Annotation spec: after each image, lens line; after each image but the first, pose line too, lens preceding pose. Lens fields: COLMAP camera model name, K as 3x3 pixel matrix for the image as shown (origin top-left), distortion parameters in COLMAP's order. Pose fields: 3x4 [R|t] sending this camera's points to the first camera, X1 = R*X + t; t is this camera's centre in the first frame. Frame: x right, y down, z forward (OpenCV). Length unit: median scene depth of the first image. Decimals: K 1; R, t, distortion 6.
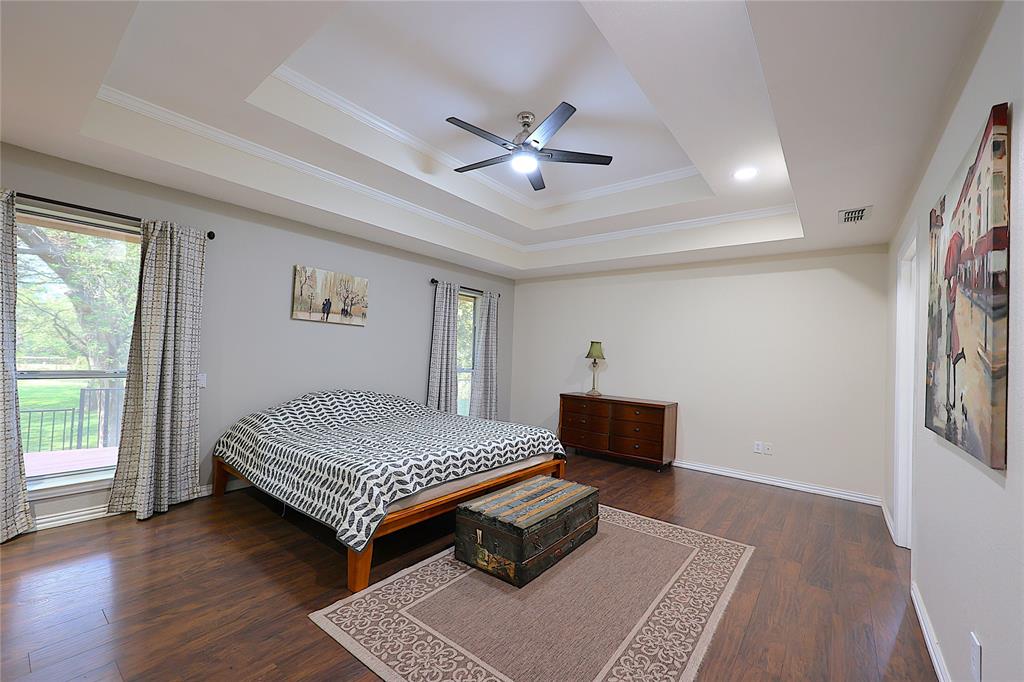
lens RADIAL K [[412.8, 0, 515.2], [0, 412.8, 343.5], [0, 0, 1]] dist [-0.000243, -0.000082]
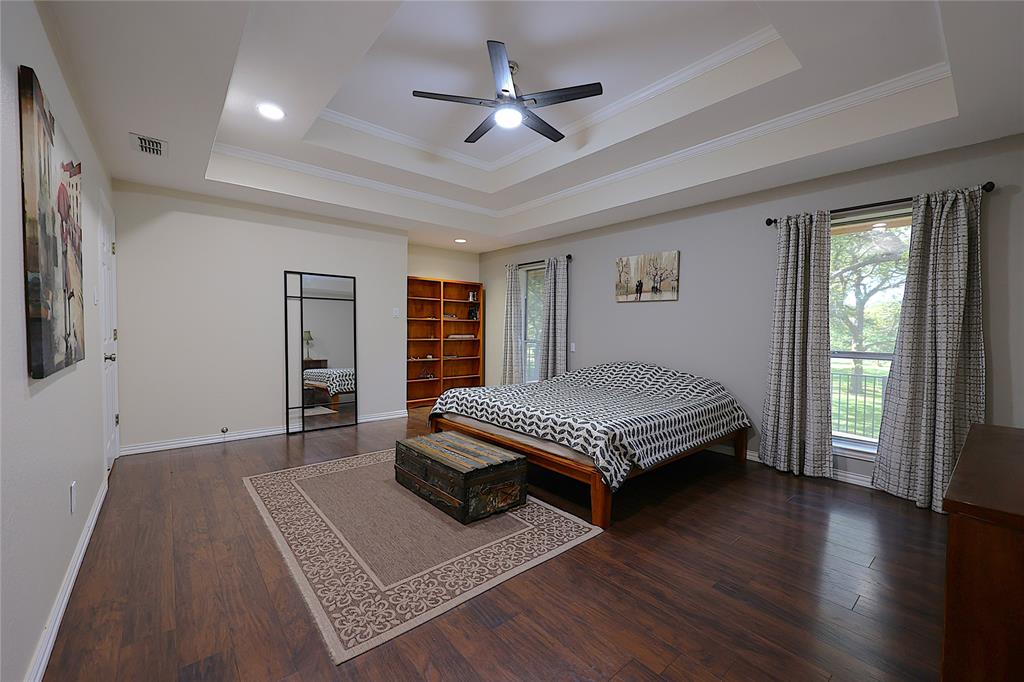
lens RADIAL K [[412.8, 0, 515.2], [0, 412.8, 343.5], [0, 0, 1]] dist [-0.000243, -0.000082]
pose [[-0.200681, -0.007387, -0.979629, 0.978951], [0.006299, 0.999941, -0.008831, 0.097855], [0.979636, -0.007943, -0.200623, 1.244947]]
